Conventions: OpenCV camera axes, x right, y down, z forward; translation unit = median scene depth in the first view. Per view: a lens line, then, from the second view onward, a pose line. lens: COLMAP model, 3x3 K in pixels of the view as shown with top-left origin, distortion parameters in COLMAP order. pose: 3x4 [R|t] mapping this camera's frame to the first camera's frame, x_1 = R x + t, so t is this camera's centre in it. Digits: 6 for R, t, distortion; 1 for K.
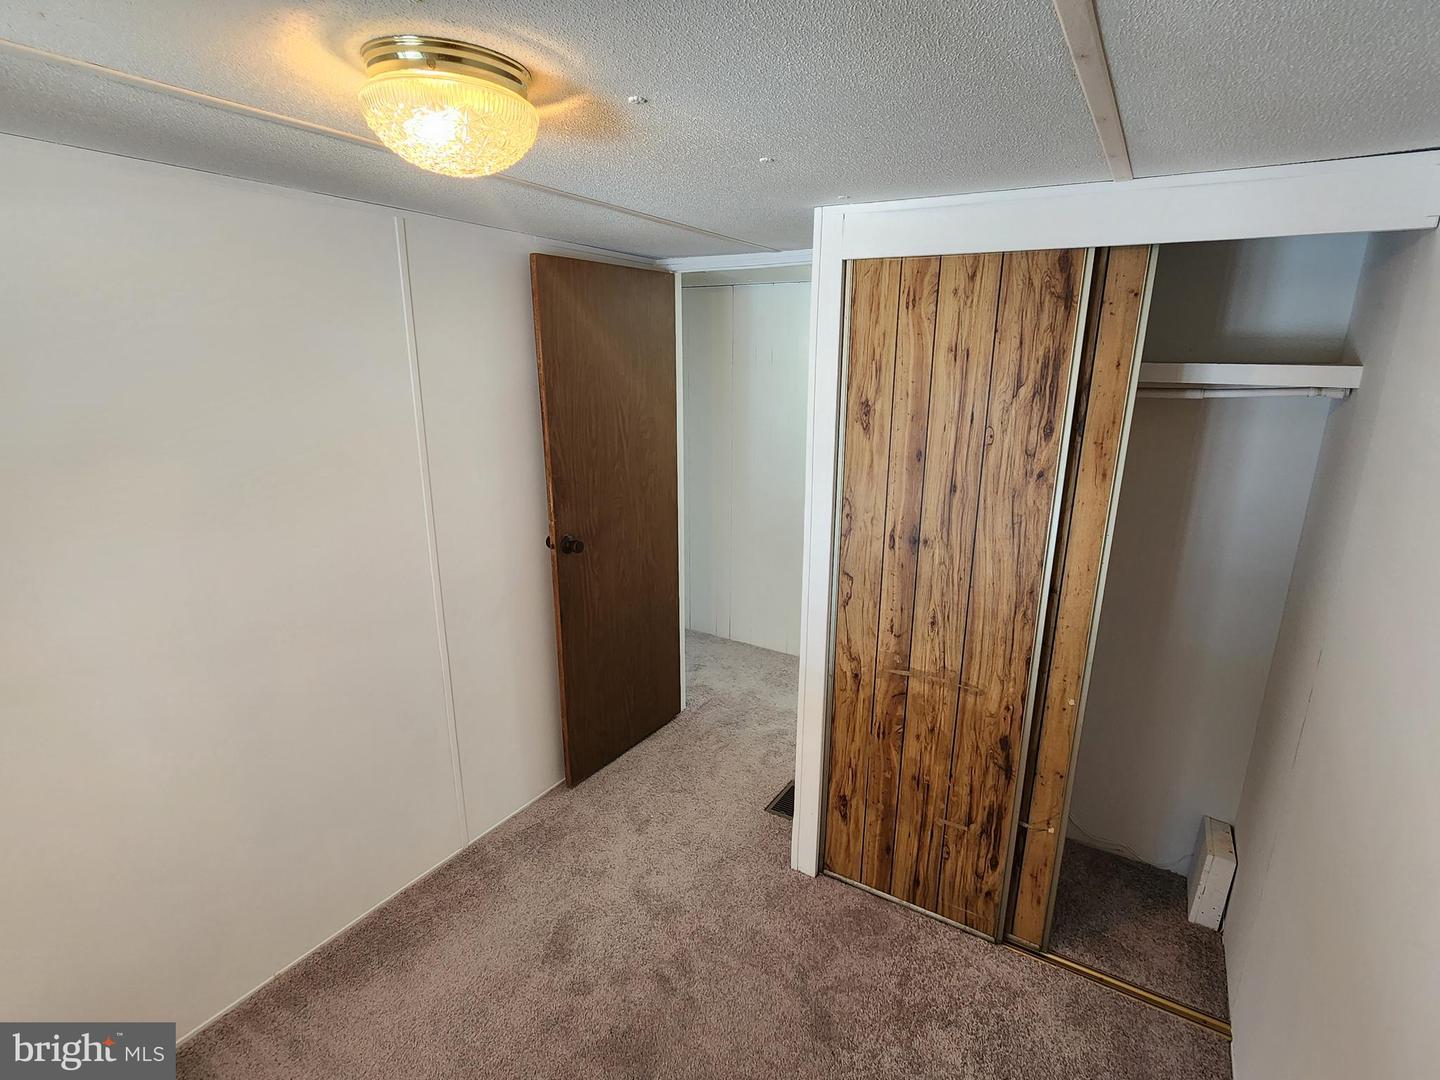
lens RADIAL K [[718.2, 0, 729.5], [0, 718.2, 550.1], [0, 0, 1]] dist [0.000486, 0.000374]
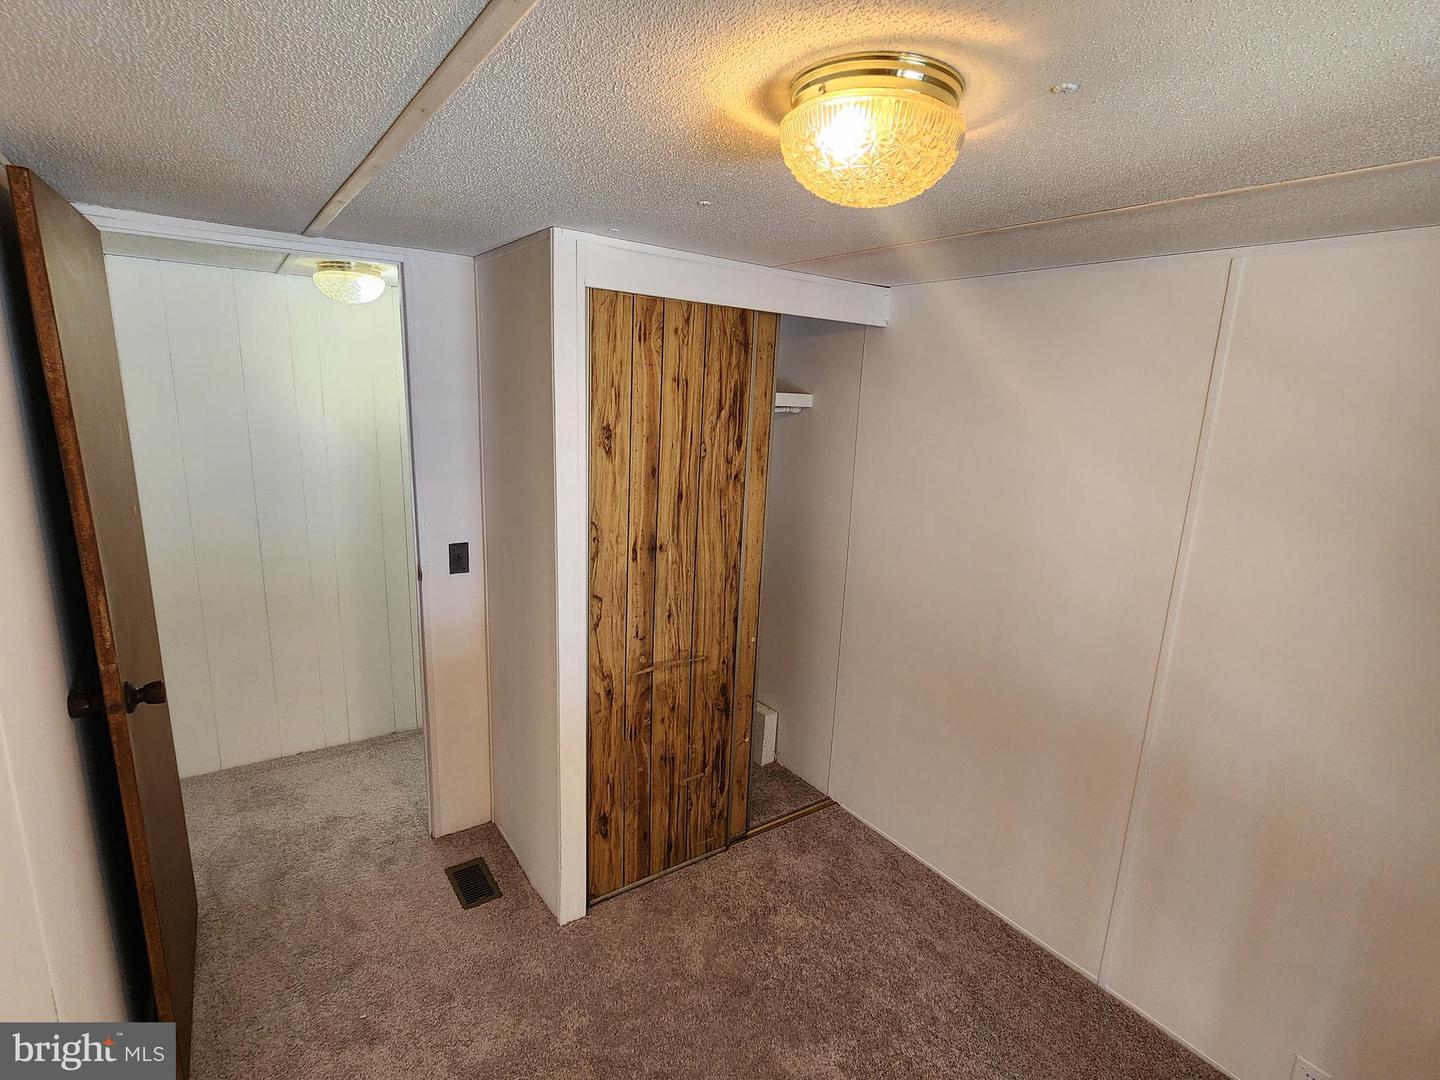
lens RADIAL K [[709.9, 0, 732.8], [0, 709.9, 547.6], [0, 0, 1]] dist [-0.003885, -0.000126]
pose [[0.391107, -0.195514, 0.899338, -0.689991], [0.202449, 0.971517, 0.123164, -0.126116], [-0.897803, 0.133900, 0.419549, 0.431708]]
